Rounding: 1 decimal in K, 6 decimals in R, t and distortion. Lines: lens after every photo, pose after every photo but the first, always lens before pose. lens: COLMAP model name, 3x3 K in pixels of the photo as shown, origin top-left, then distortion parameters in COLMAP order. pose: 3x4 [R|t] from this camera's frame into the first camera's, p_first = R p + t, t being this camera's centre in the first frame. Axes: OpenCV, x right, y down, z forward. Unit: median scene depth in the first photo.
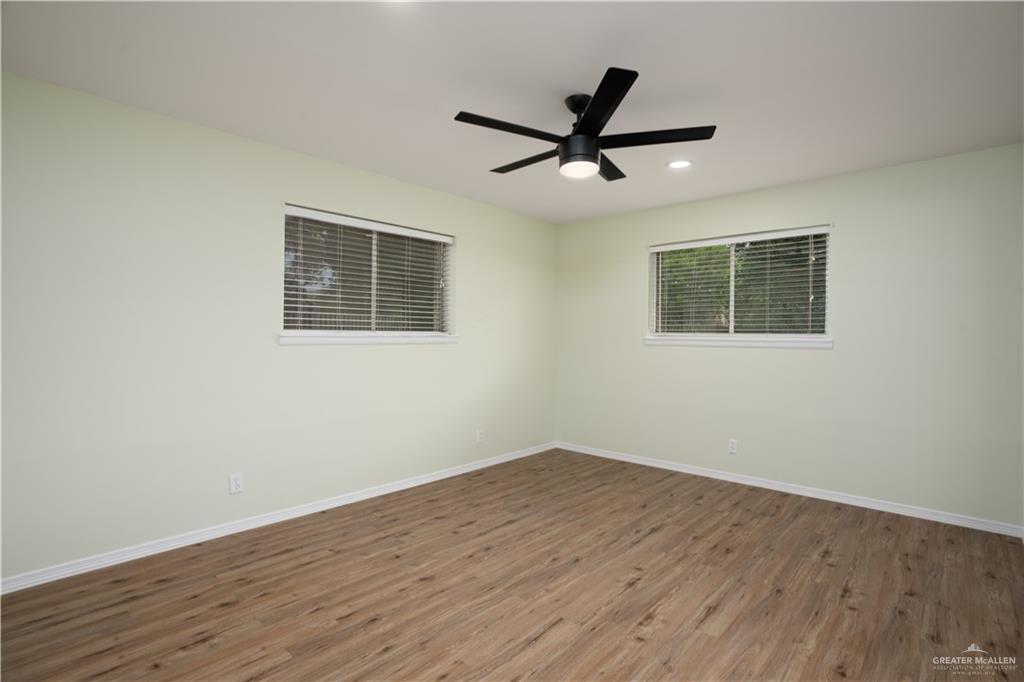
lens RADIAL K [[485.2, 0, 518.5], [0, 485.2, 337.3], [0, 0, 1]] dist [-0.004229, 0.000412]
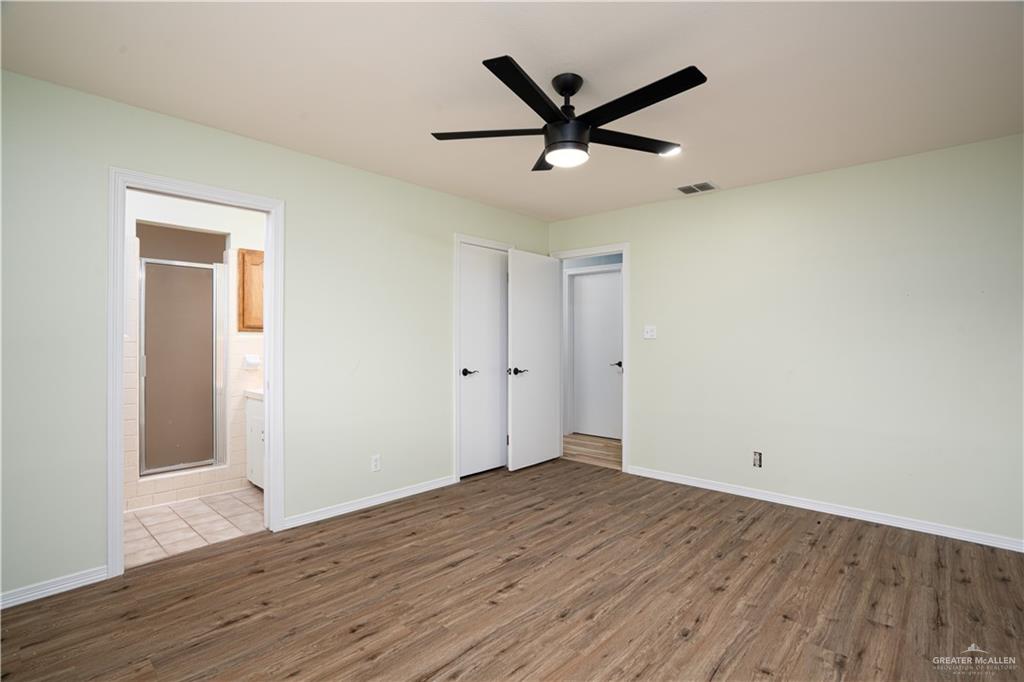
lens RADIAL K [[485.2, 0, 518.5], [0, 485.2, 337.3], [0, 0, 1]] dist [-0.004229, 0.000412]
pose [[-0.999912, -0.012966, -0.002907, 0.226862], [-0.012944, 0.999890, -0.007179, 0.001910], [0.003000, -0.007141, -0.999970, 2.021982]]
